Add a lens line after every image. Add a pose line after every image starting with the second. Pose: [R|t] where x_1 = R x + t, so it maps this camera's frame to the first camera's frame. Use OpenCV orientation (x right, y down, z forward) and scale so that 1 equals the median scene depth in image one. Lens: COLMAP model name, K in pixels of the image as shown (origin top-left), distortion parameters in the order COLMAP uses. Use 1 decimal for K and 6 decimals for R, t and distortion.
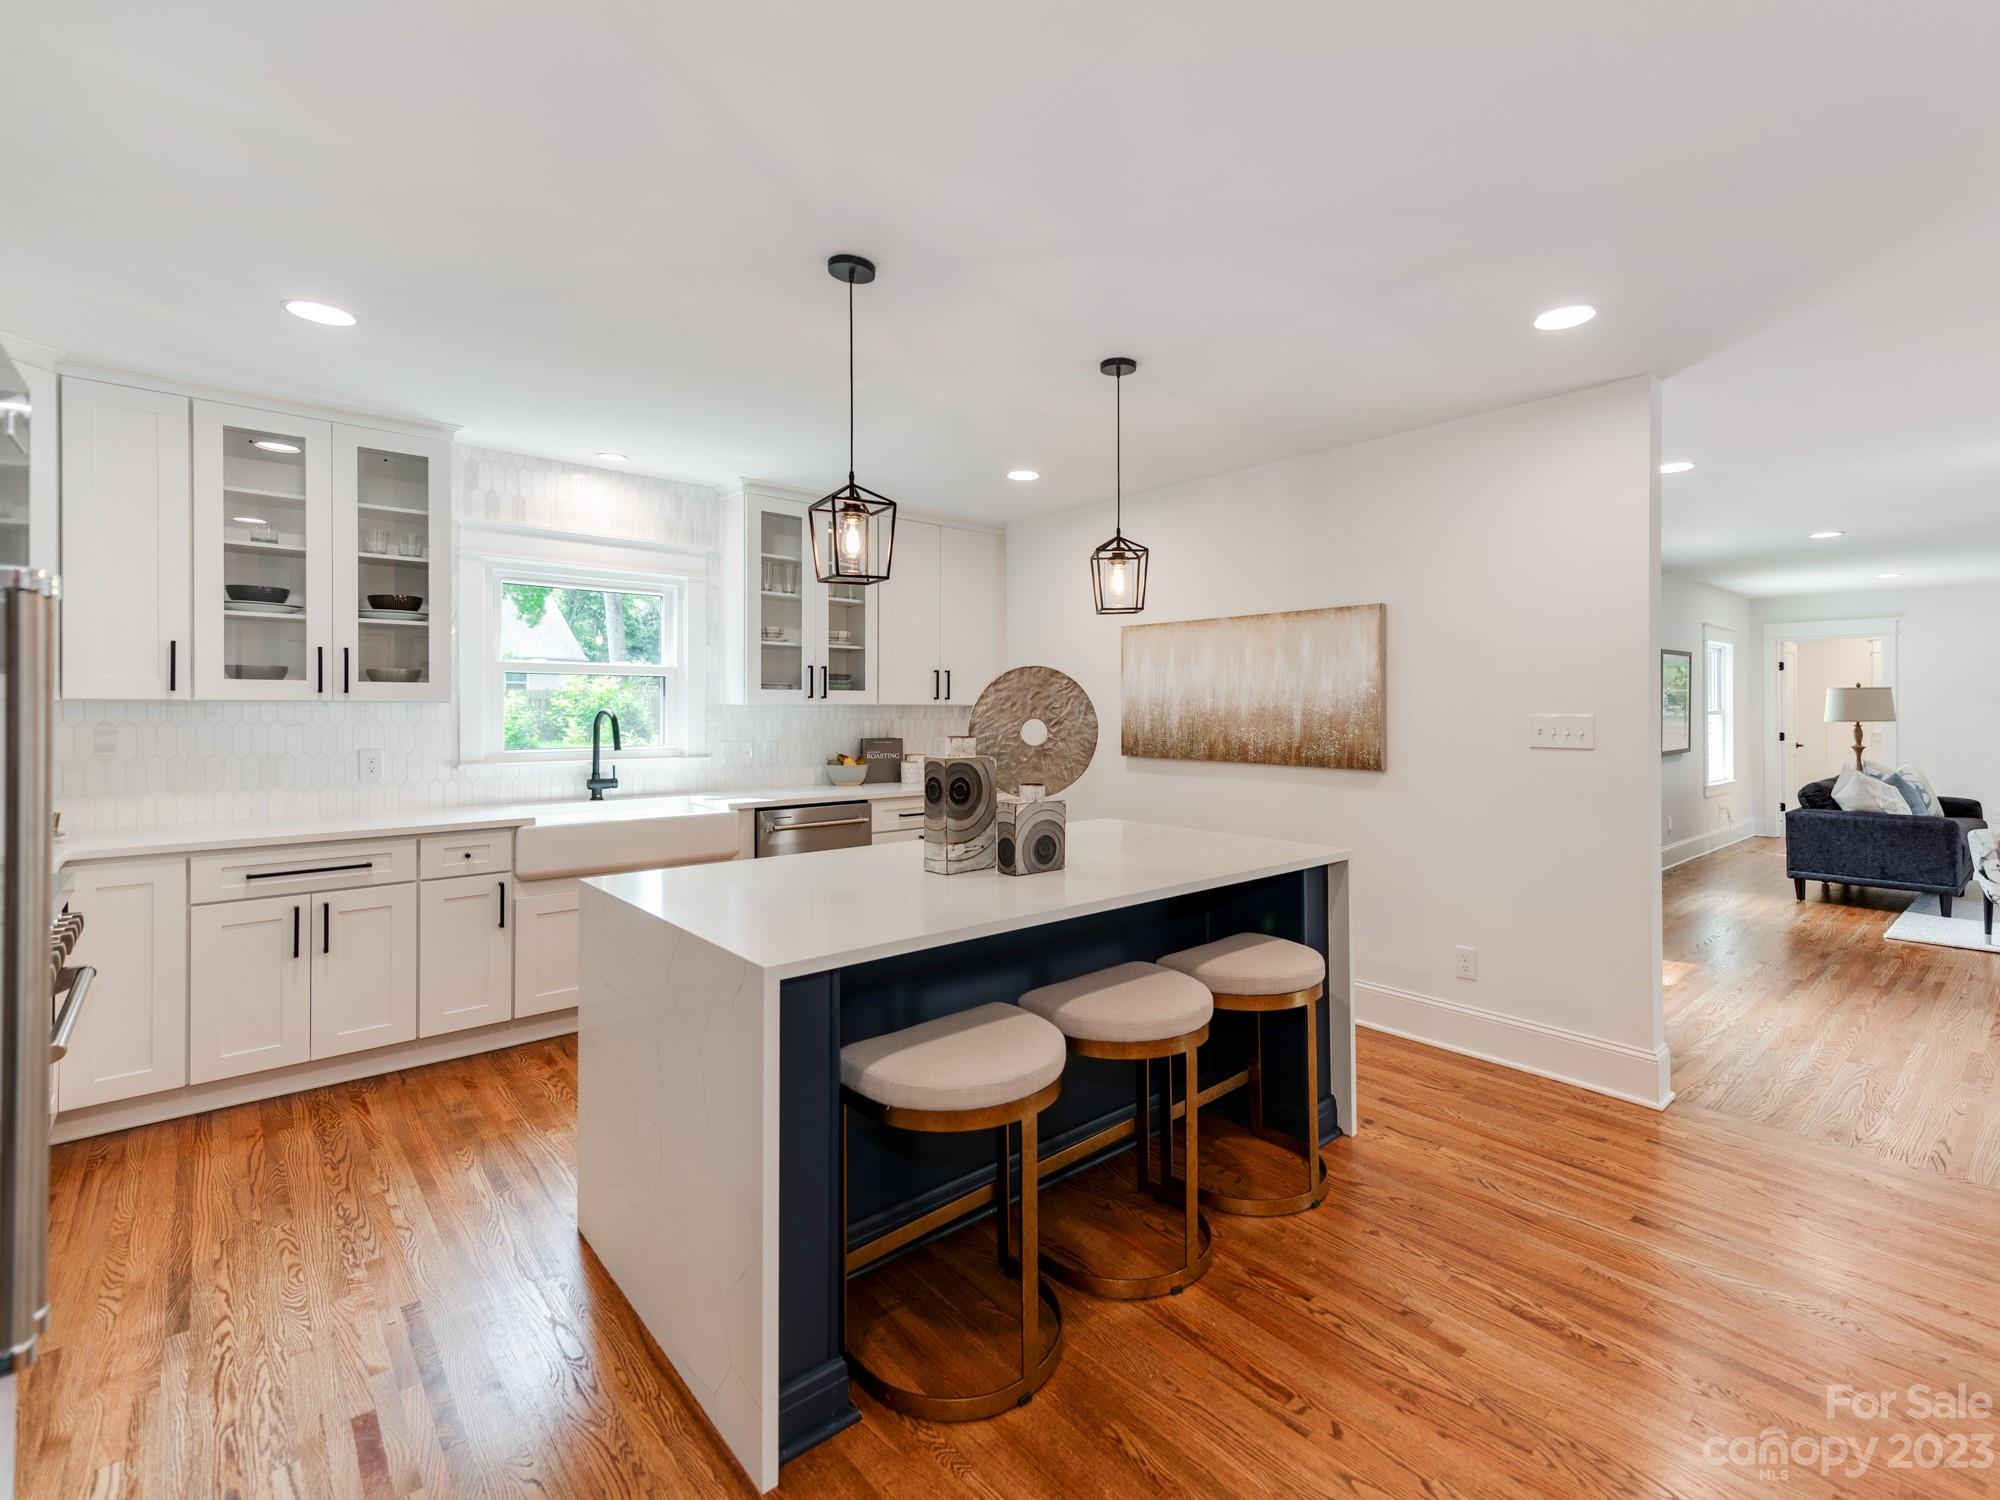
lens RADIAL K [[923.5, 0, 1014.6], [0, 923.5, 712.7], [0, 0, 1]] dist [0.021027, -0.000229]
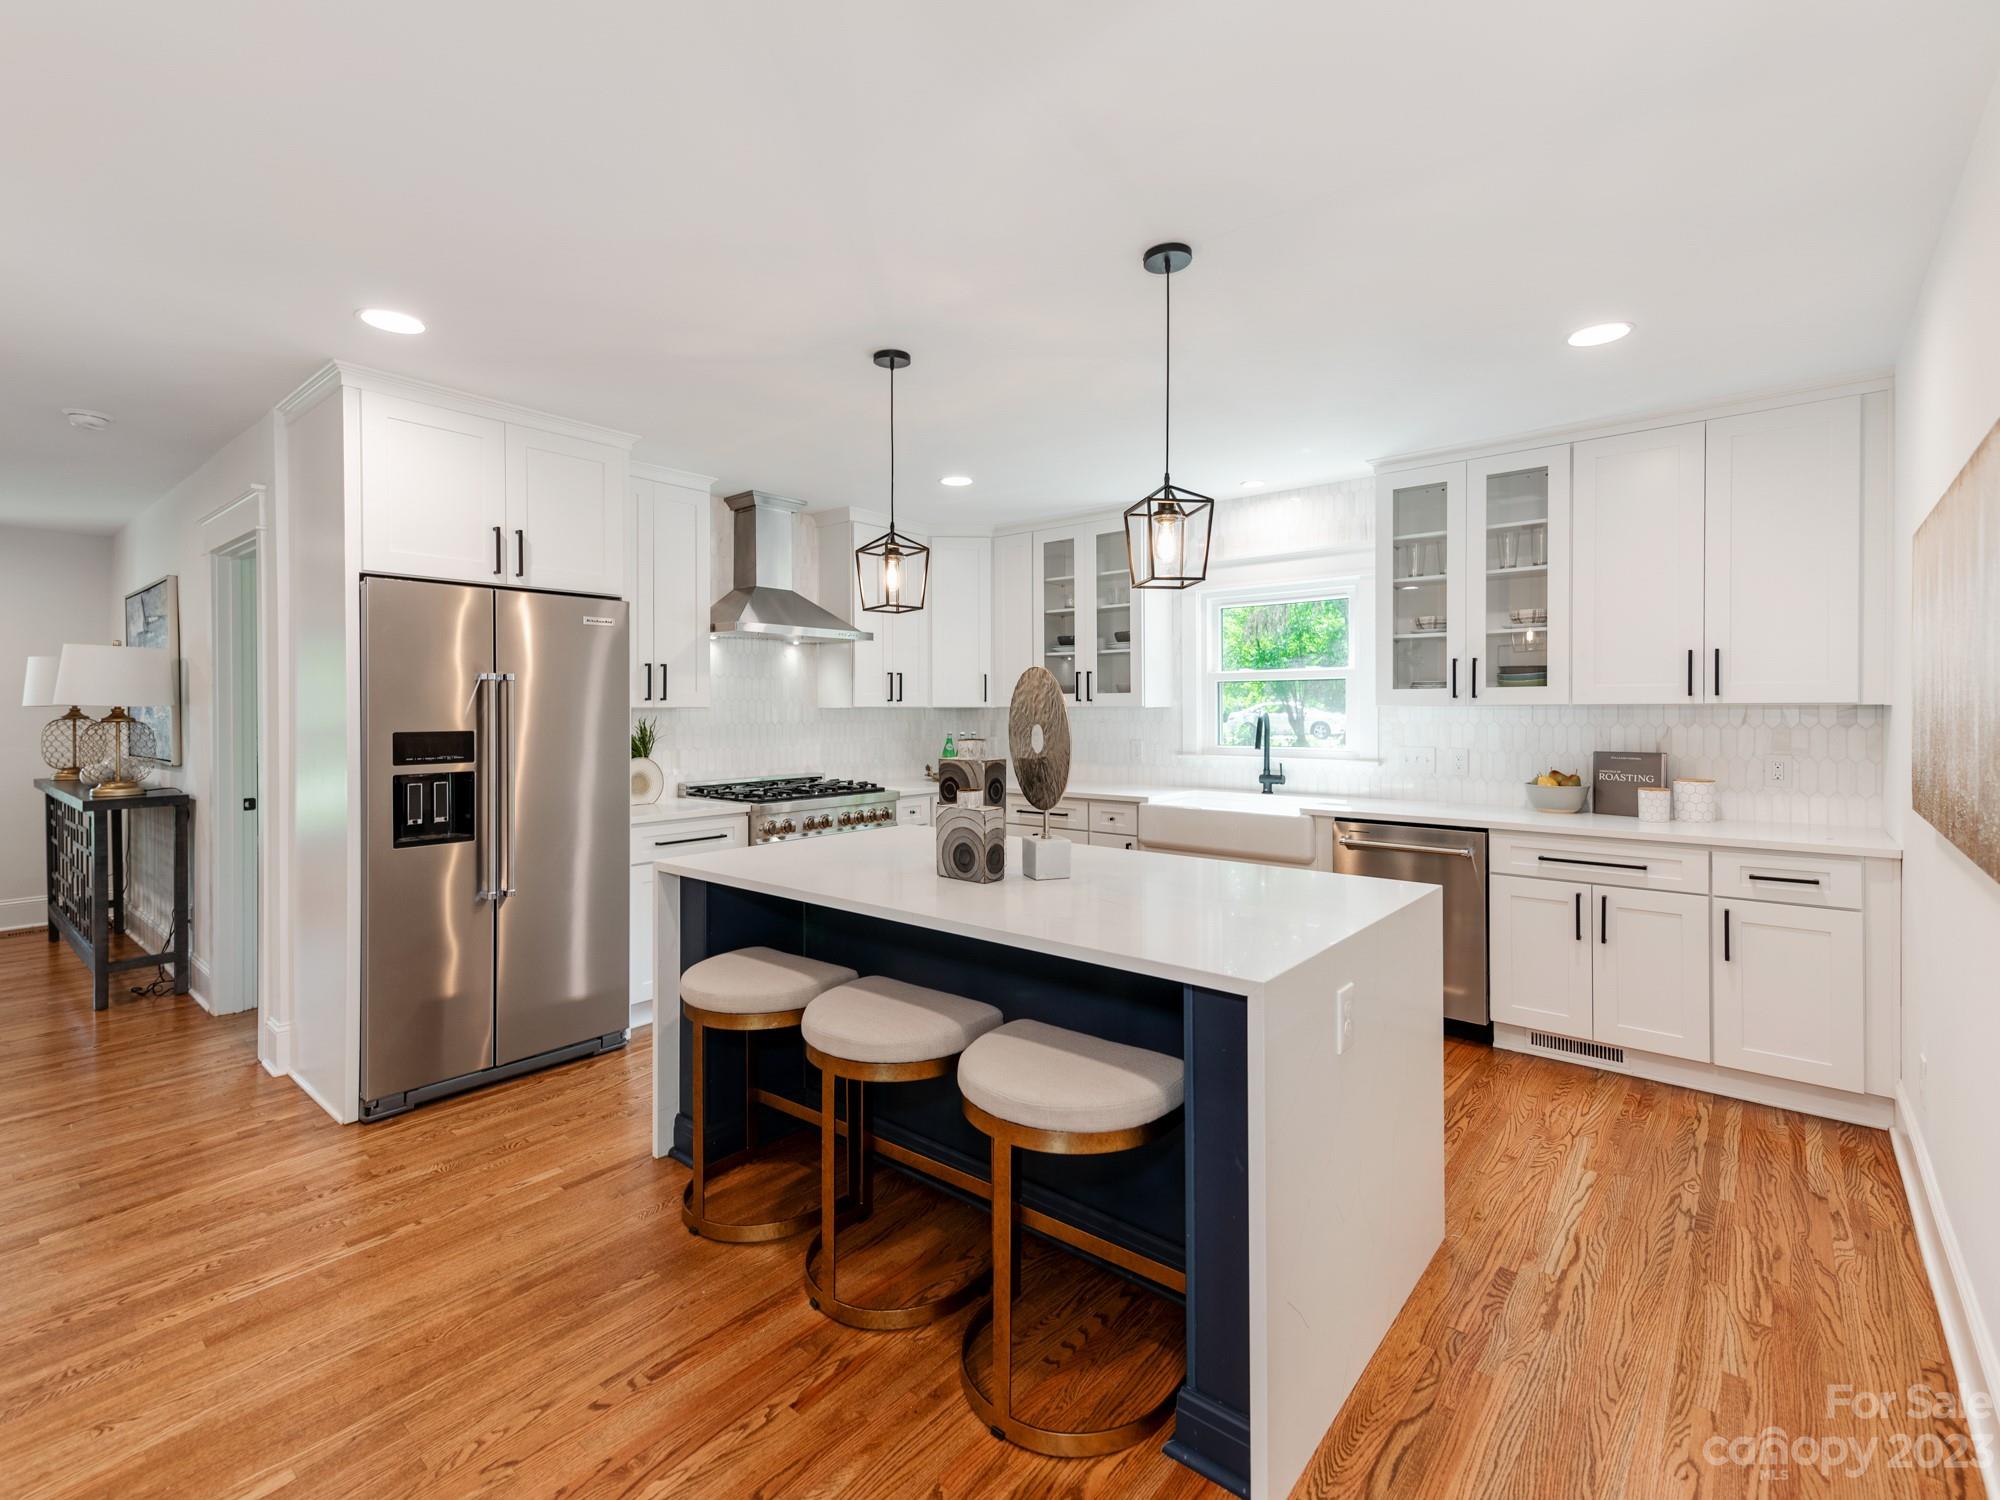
lens RADIAL K [[923.5, 0, 1014.6], [0, 923.5, 712.7], [0, 0, 1]] dist [0.021027, -0.000229]
pose [[0.146252, -0.000087, -0.989247, 0.720757], [-0.003465, 0.999994, -0.000600, -0.000723], [0.989241, 0.003515, 0.146251, 0.652423]]
